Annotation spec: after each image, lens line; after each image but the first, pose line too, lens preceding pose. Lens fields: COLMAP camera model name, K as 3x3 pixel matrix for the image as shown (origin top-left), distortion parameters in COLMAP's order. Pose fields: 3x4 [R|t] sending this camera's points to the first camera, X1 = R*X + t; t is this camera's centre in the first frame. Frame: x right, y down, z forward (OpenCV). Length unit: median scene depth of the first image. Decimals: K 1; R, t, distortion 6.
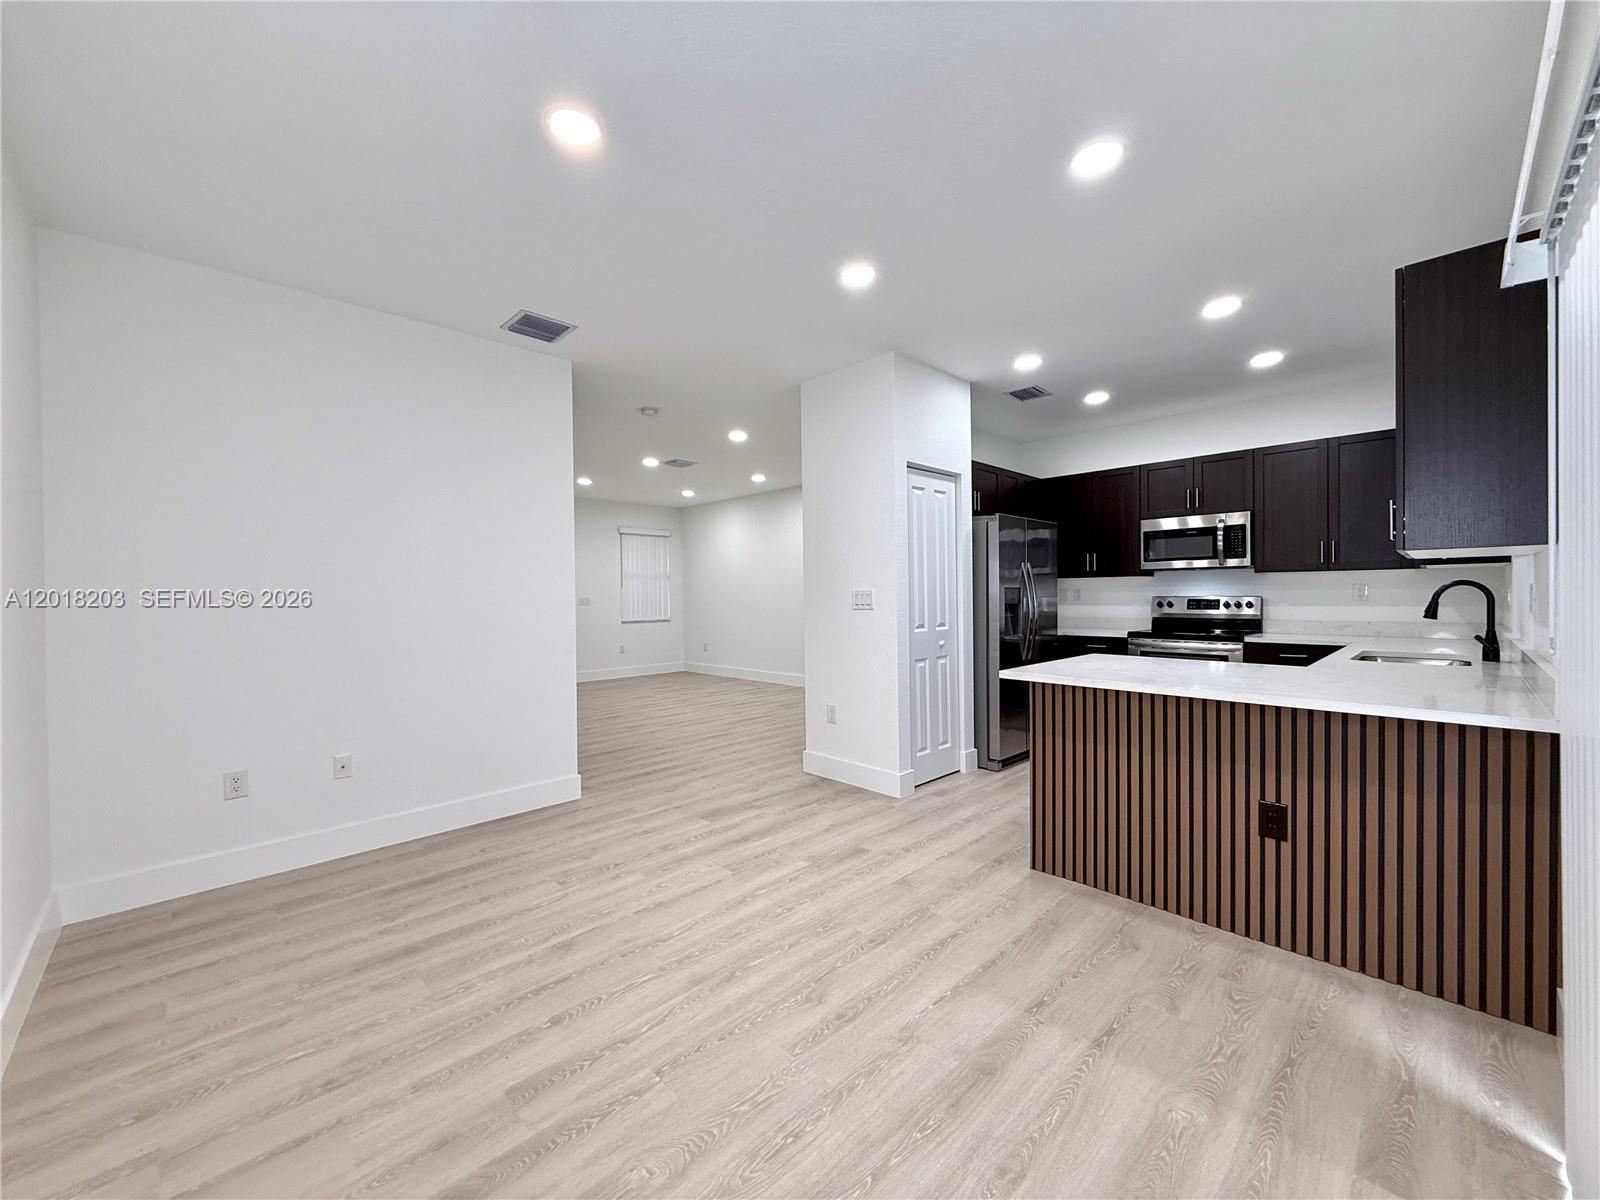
lens RADIAL K [[638.0, 0, 789.6], [0, 638.0, 601.0], [0, 0, 1]] dist [0.000024, -0.000045]
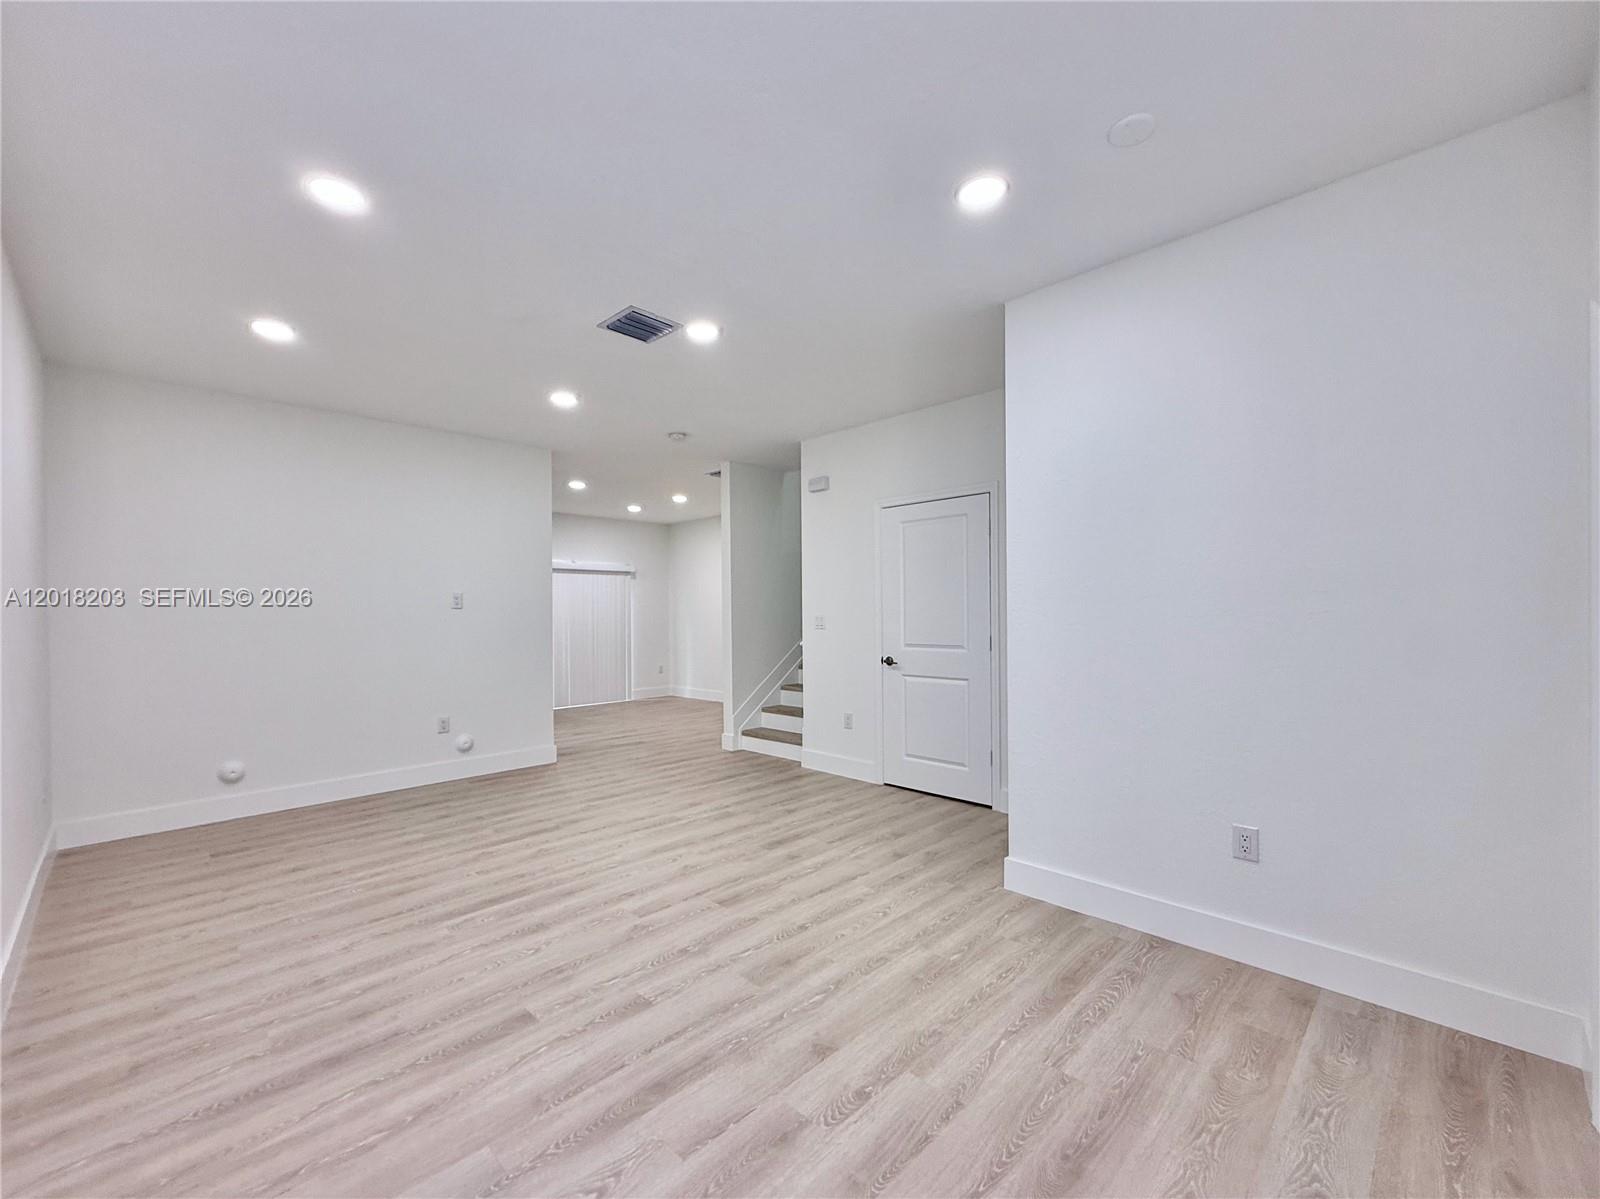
lens RADIAL K [[669.0, 0, 802.6], [0, 669.0, 614.5], [0, 0, 1]] dist [0.001089, -0.001469]
pose [[-0.999146, 0.022549, -0.034618, -0.470780], [0.022090, 0.999664, 0.013562, -0.031962], [0.034912, 0.012786, -0.999309, 2.604621]]
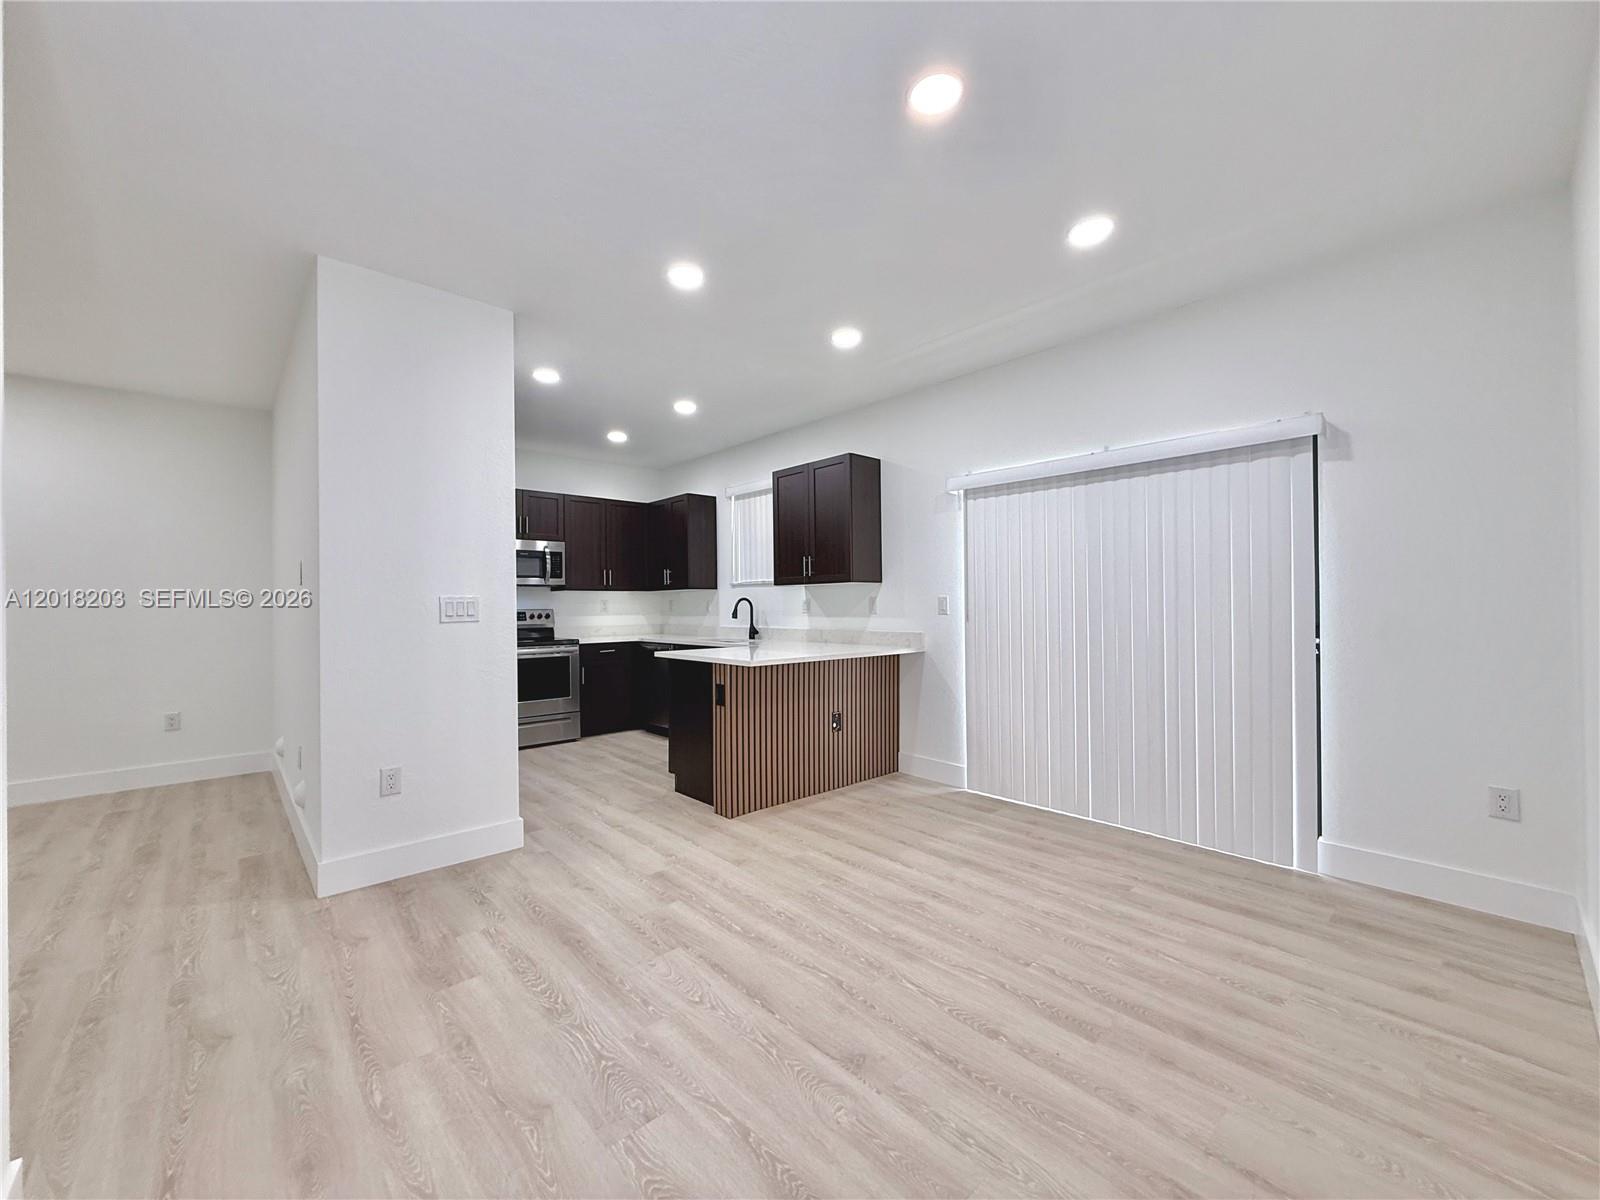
lens RADIAL K [[638.0, 0, 793.1], [0, 638.0, 598.5], [0, 0, 1]] dist [0.000024, -0.000045]
pose [[0.028142, 0.019542, 0.999413, -0.638614], [0.020834, 0.999580, -0.020132, 0.008494], [-0.999387, 0.021388, 0.027723, 0.598879]]
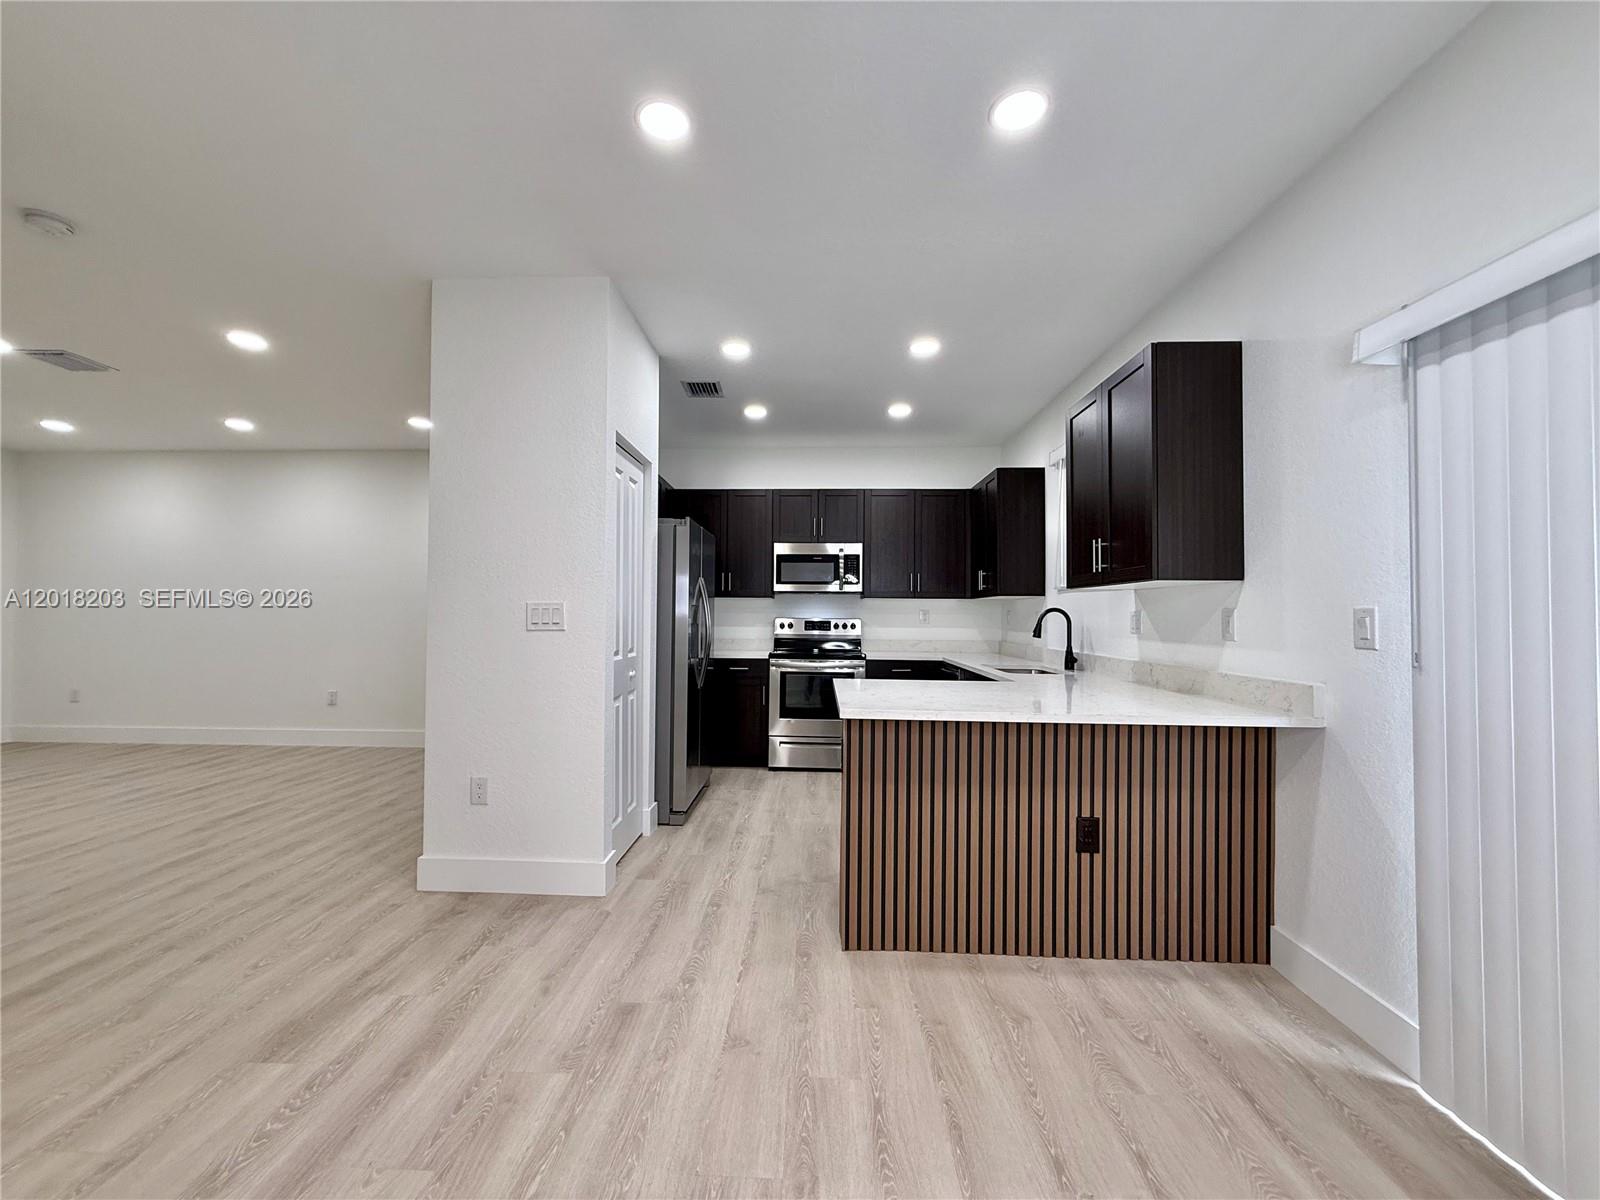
lens RADIAL K [[638.0, 0, 791.5], [0, 638.0, 601.9], [0, 0, 1]] dist [0.000024, -0.000045]
pose [[0.718850, 0.030338, 0.694503, -0.176410], [-0.008173, 0.999347, -0.035195, 0.004310], [-0.695118, 0.019623, 0.718628, 0.327187]]
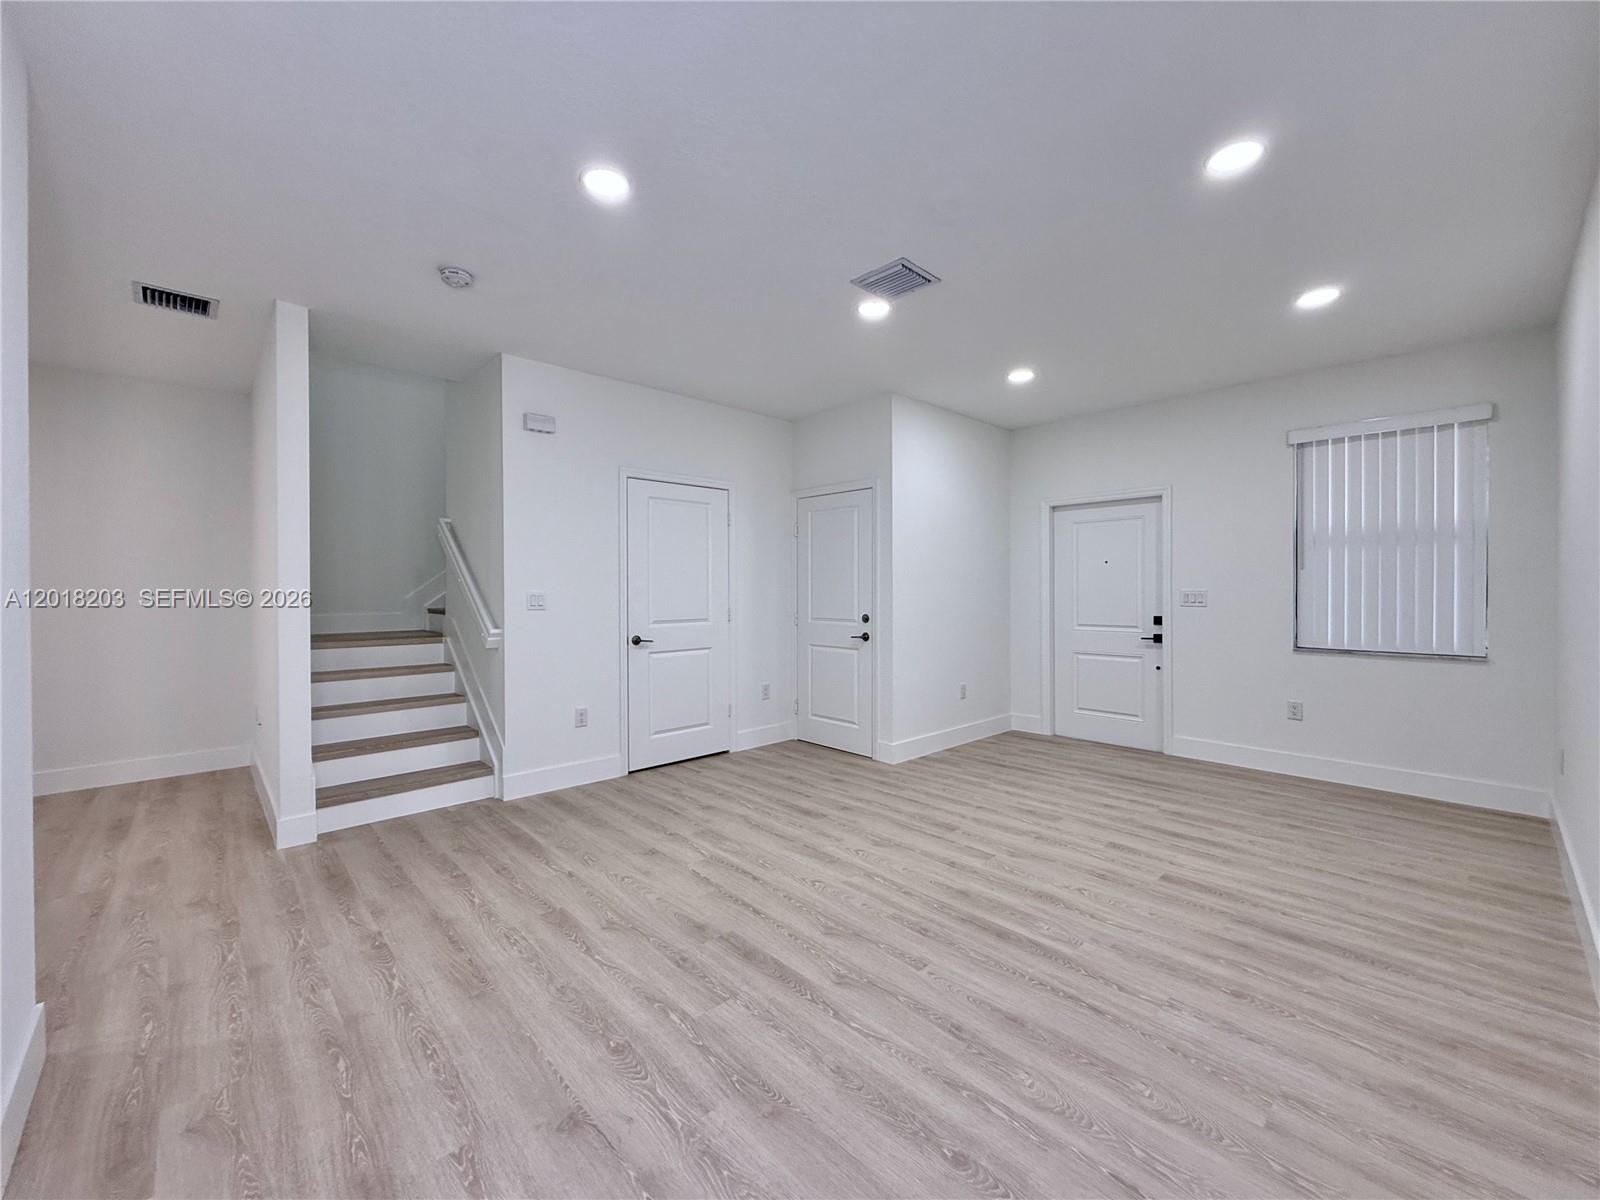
lens RADIAL K [[638.0, 0, 789.4], [0, 638.0, 598.5], [0, 0, 1]] dist [0.000024, -0.000045]
pose [[-0.011740, 0.027888, -0.999542, 0.451969], [-0.006880, 0.999585, 0.027970, -0.031725], [0.999907, 0.007205, -0.011544, 1.642355]]
